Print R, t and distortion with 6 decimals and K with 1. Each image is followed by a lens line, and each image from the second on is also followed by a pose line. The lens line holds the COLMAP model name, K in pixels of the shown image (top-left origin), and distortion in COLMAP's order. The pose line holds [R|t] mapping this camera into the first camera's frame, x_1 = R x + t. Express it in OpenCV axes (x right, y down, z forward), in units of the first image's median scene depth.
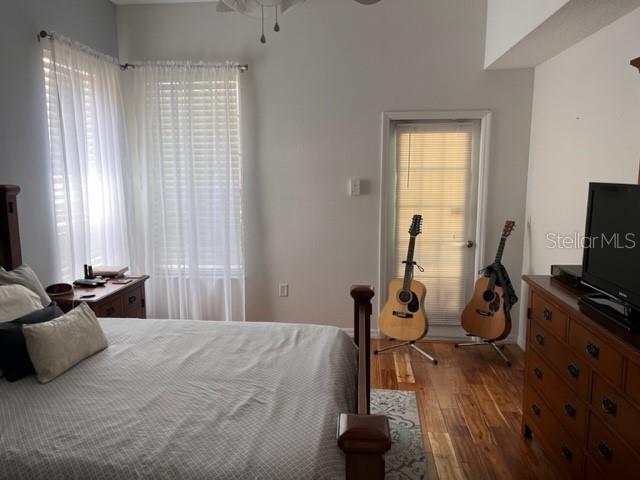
lens RADIAL K [[481.7, 0, 318.2], [0, 481.7, 238.4], [0, 0, 1]] dist [0.066908, -0.096023]
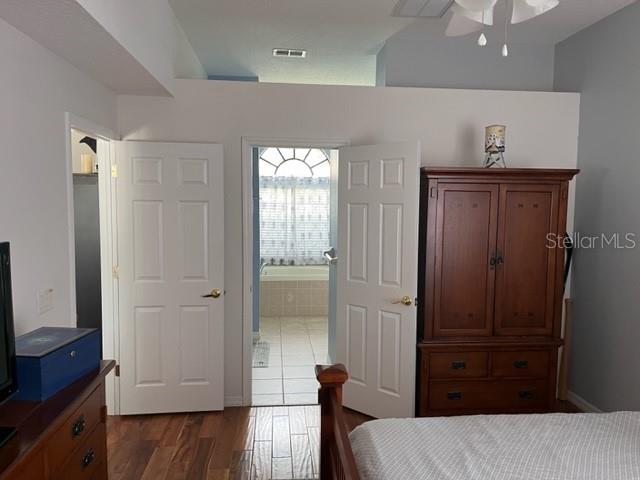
lens RADIAL K [[481.7, 0, 325.2], [0, 481.7, 239.8], [0, 0, 1]] dist [0.066908, -0.096023]
pose [[-0.980282, 0.009053, -0.197394, 0.137298], [-0.035771, 0.974316, 0.222328, -0.131549], [0.194337, 0.225005, -0.954781, 0.779569]]
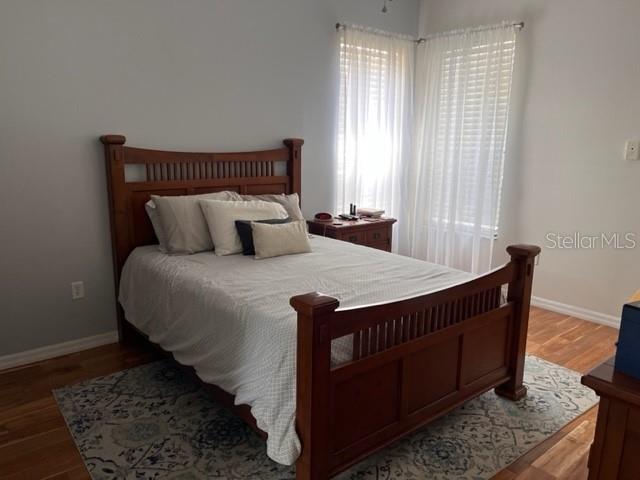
lens RADIAL K [[481.7, 0, 317.5], [0, 481.7, 239.7], [0, 0, 1]] dist [0.066908, -0.096023]
pose [[0.705980, 0.150389, -0.692081, 0.319341], [-0.113124, 0.988594, 0.099426, 0.026796], [0.699139, 0.008098, 0.714940, 0.009922]]
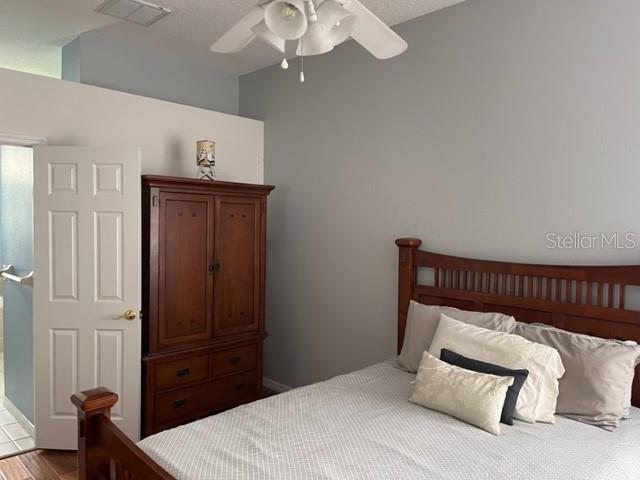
lens RADIAL K [[481.7, 0, 315.9], [0, 481.7, 243.0], [0, 0, 1]] dist [0.066908, -0.096023]
pose [[-0.632618, 0.026296, -0.774018, 0.251166], [-0.127537, 0.982241, 0.137609, -0.111344], [0.763891, 0.185770, -0.618030, 0.733404]]
